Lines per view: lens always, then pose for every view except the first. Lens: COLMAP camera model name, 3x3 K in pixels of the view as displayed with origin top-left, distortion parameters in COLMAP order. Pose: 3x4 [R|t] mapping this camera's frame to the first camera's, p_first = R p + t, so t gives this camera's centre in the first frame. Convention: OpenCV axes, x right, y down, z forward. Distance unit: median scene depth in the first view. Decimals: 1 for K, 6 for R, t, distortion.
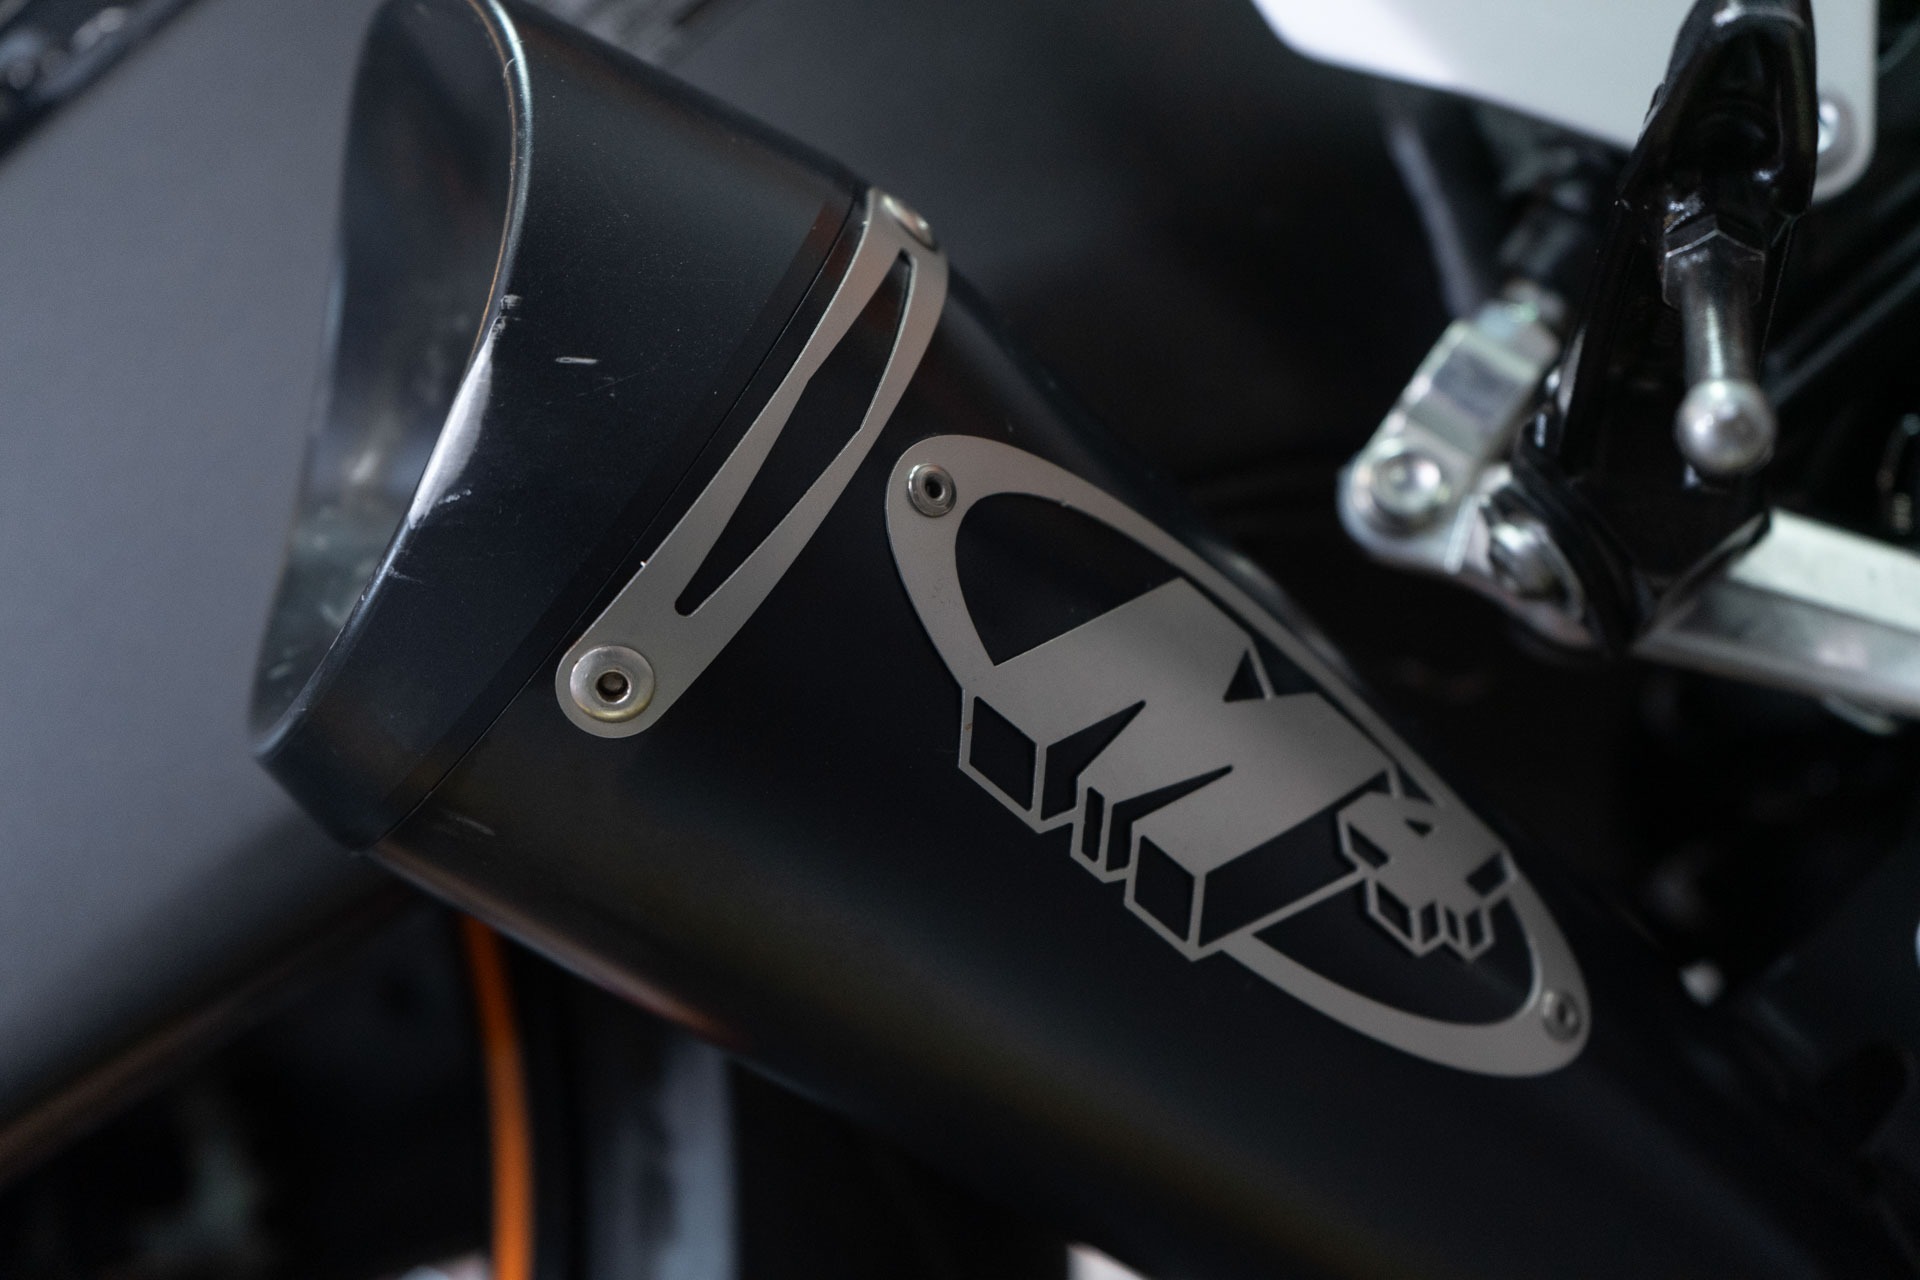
lens RADIAL K [[2598.1, 0, 961.2], [0, 2598.1, 534.4], [0, 0, 1]] dist [0.149372, -0.021632]
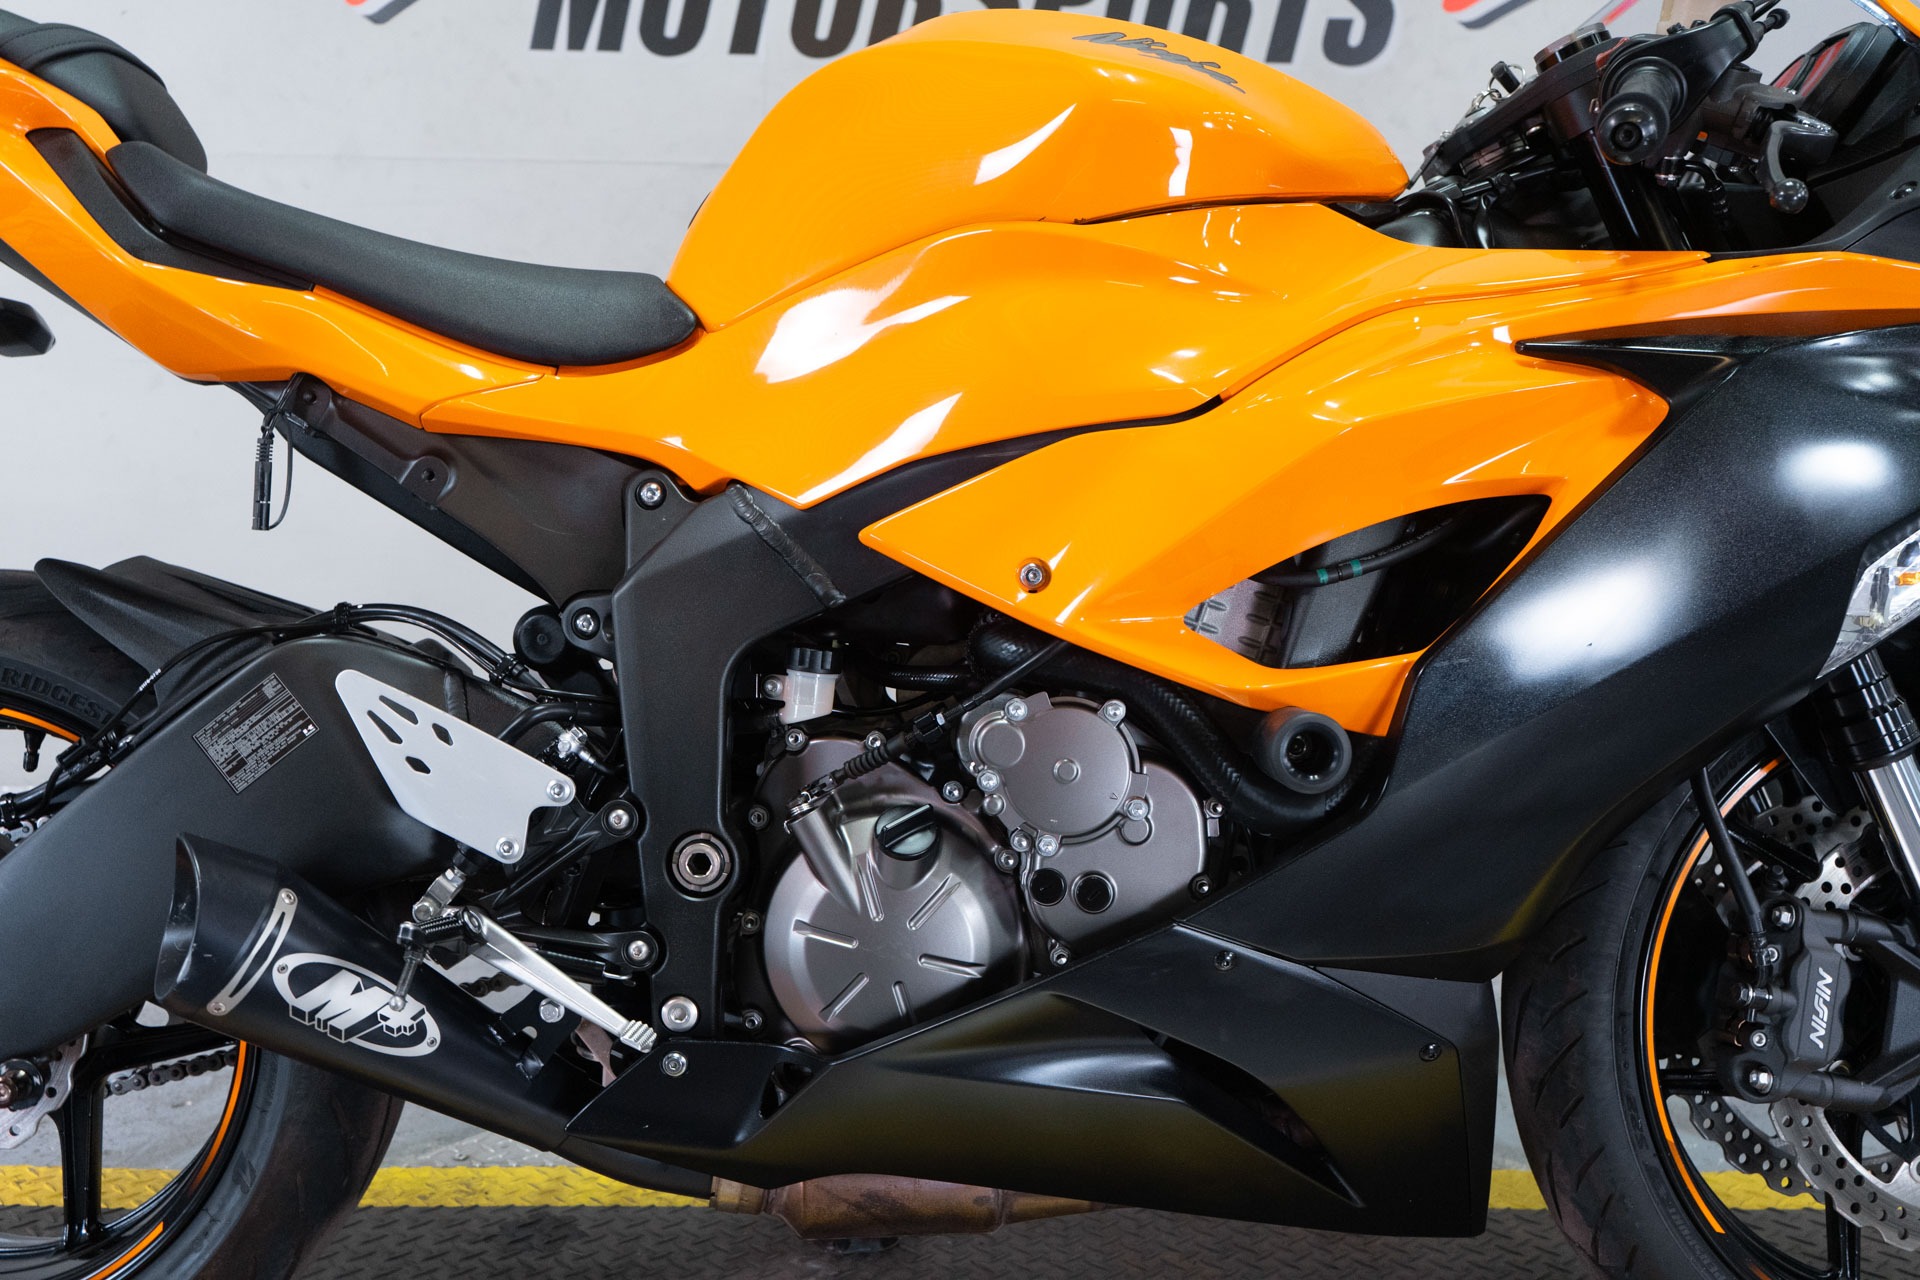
lens RADIAL K [[1844.3, 0, 960.0], [0, 1844.3, 640.0], [0, 0, 1]] dist [-0.011390, -0.008822]
pose [[0.994895, 0.067201, 0.075284, 0.993550], [-0.087095, 0.948615, 0.304212, -1.840438], [-0.050972, -0.309216, 0.949625, -2.315817]]
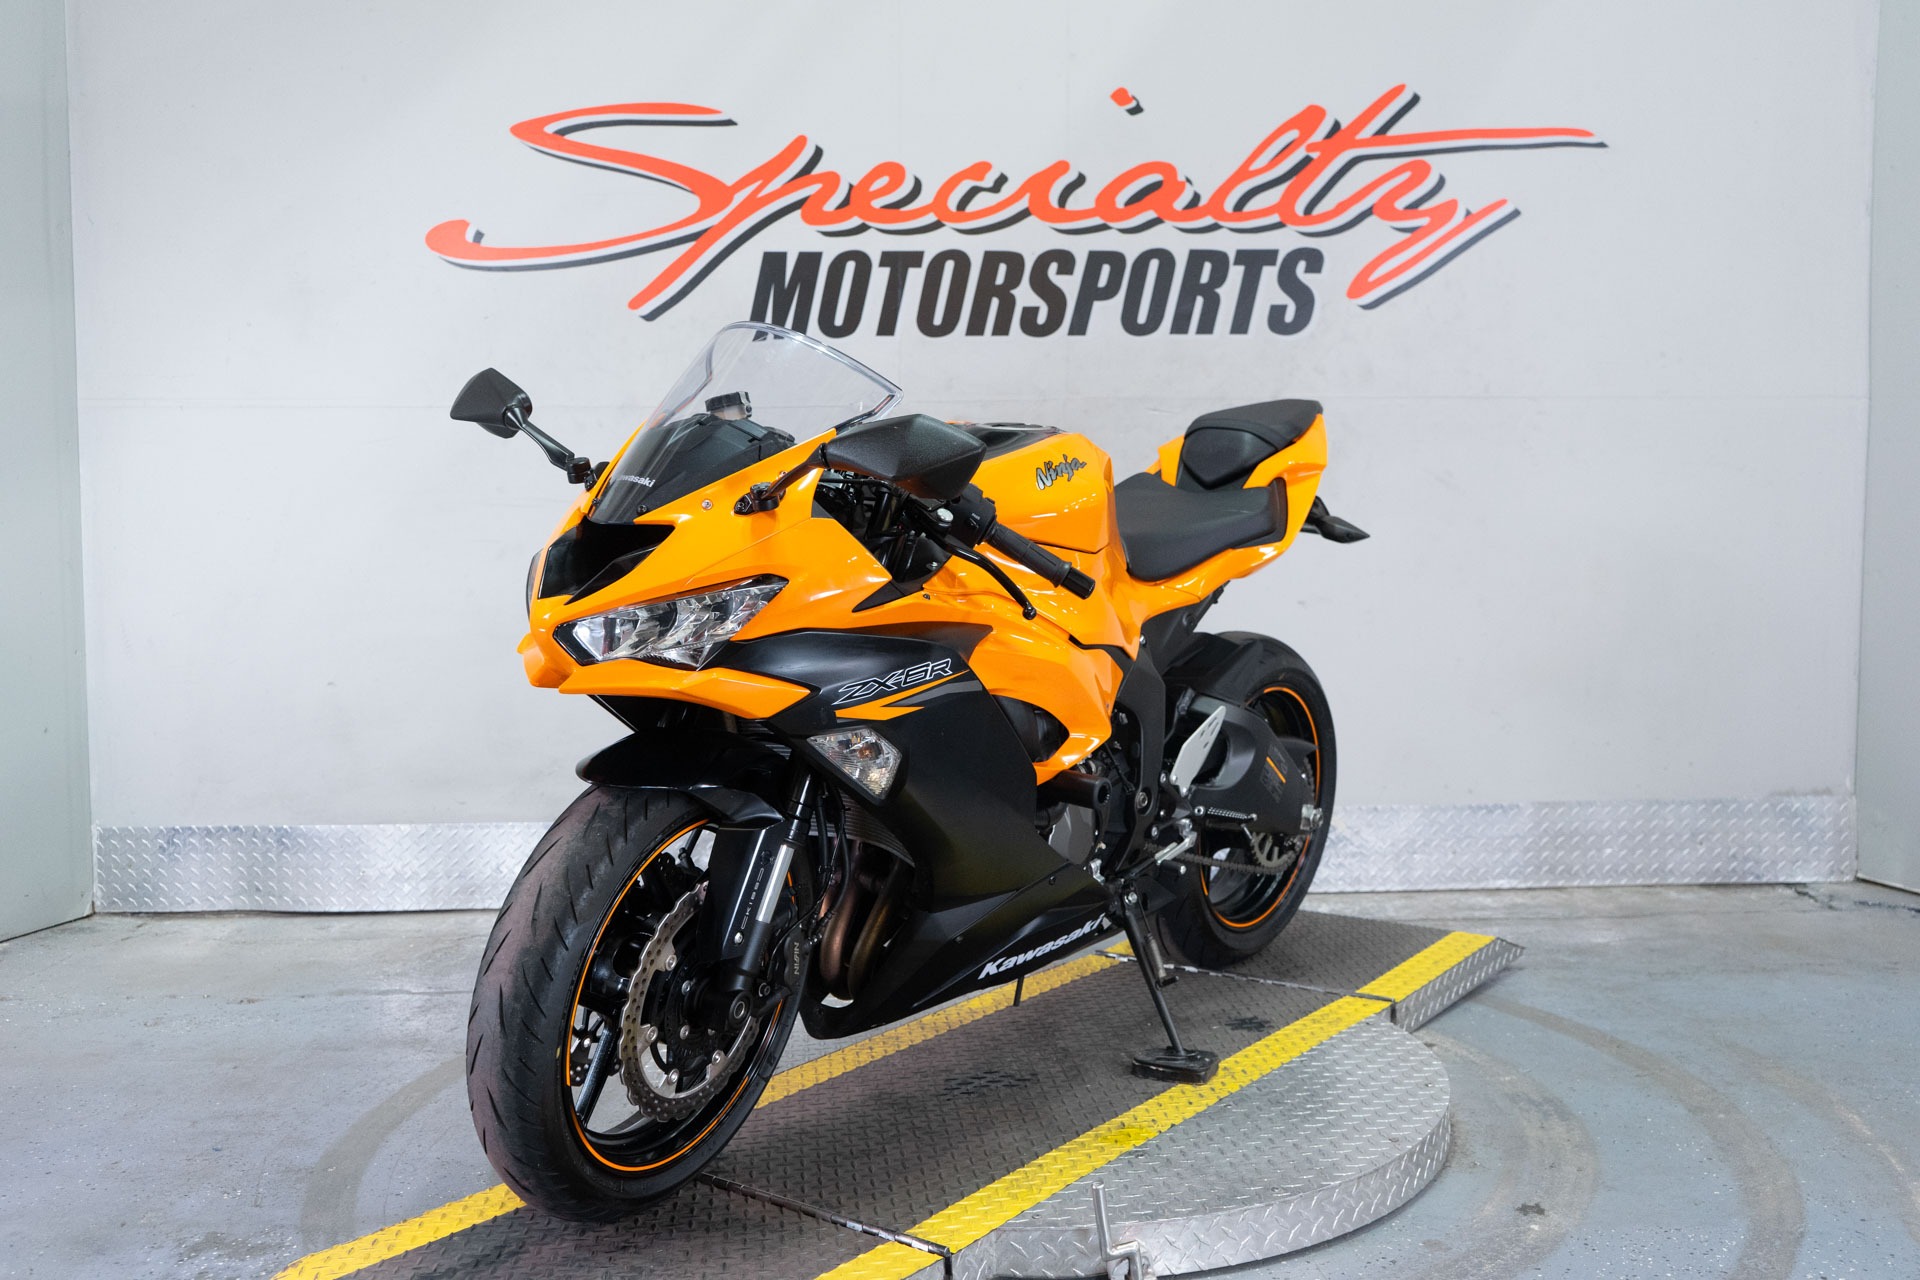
lens RADIAL K [[1807.0, 0, 960.0], [0, 1807.0, 640.0], [0, 0, 1]] dist [-0.003670, 0.018434]
pose [[0.997524, 0.059711, 0.037151, 0.595909], [-0.067336, 0.963346, 0.259673, -3.134553], [-0.020284, -0.261532, 0.964982, -6.640343]]
